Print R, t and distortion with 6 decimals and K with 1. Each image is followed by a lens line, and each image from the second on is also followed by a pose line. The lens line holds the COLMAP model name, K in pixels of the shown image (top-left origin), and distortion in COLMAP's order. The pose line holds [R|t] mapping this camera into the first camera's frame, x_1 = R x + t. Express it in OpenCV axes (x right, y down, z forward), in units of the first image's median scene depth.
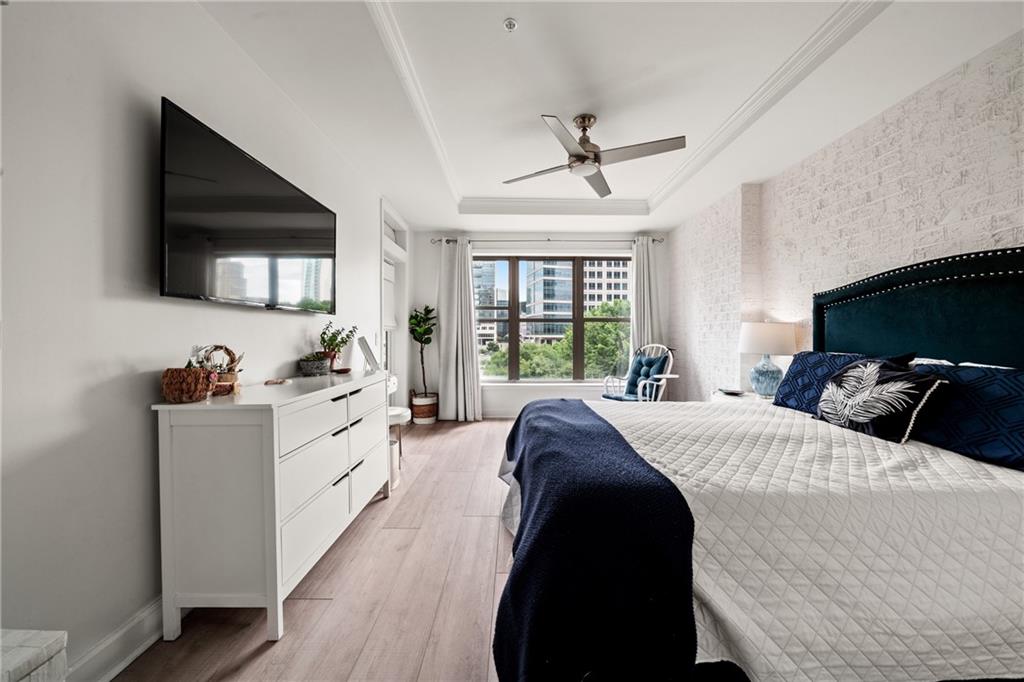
lens RADIAL K [[349.8, 0, 508.2], [0, 349.8, 333.2], [0, 0, 1]] dist [-0.005632, -0.000121]
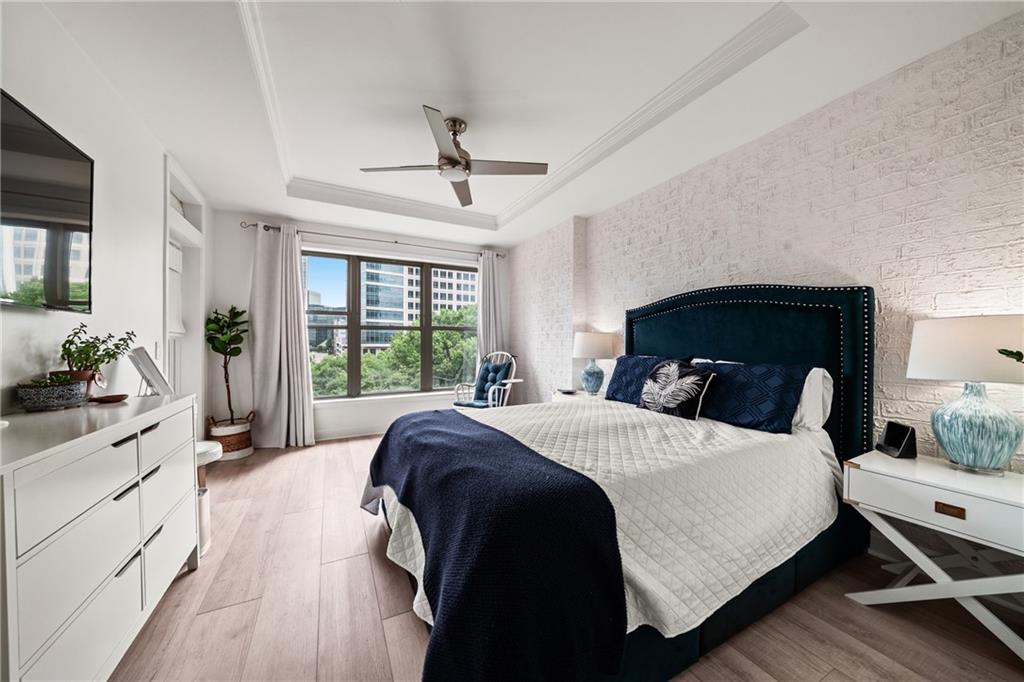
lens RADIAL K [[349.8, 0, 504.2], [0, 349.8, 341.2], [0, 0, 1]] dist [-0.005632, -0.000121]
pose [[0.886724, -0.001232, 0.462298, -0.115572], [0.002156, 0.999997, -0.001472, 0.001224], [-0.462295, 0.002302, 0.886723, 0.069336]]
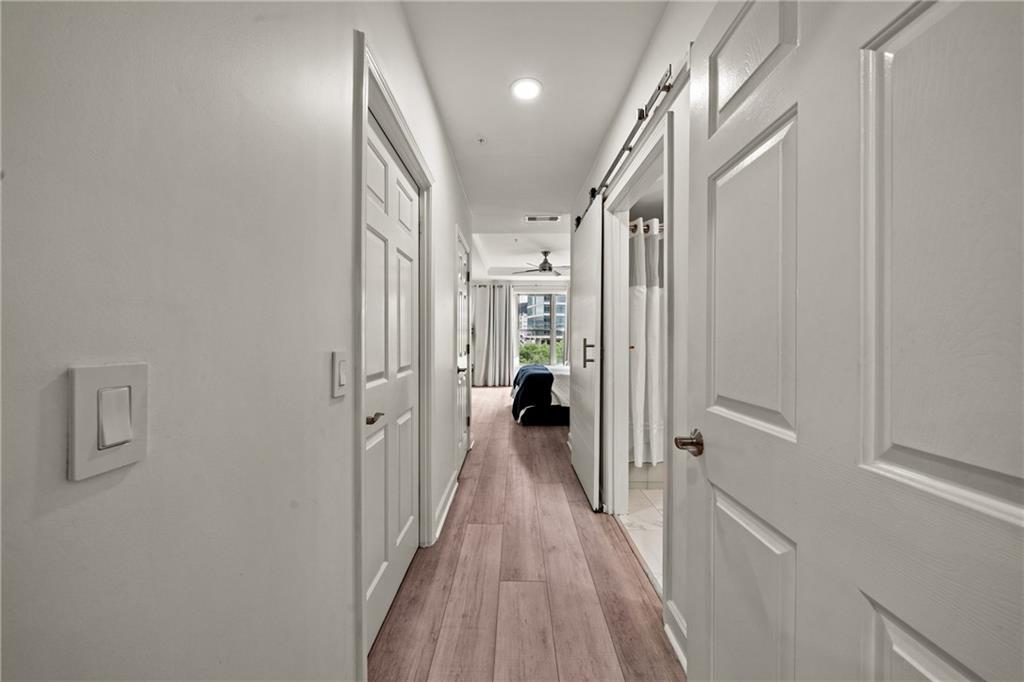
lens RADIAL K [[349.8, 0, 512.2], [0, 349.8, 336.4], [0, 0, 1]] dist [-0.005632, -0.000121]
pose [[0.999961, 0.008807, -0.000567, -0.011612], [-0.008812, 0.999915, -0.009587, 0.006599], [0.000483, 0.009591, 0.999954, -1.471424]]
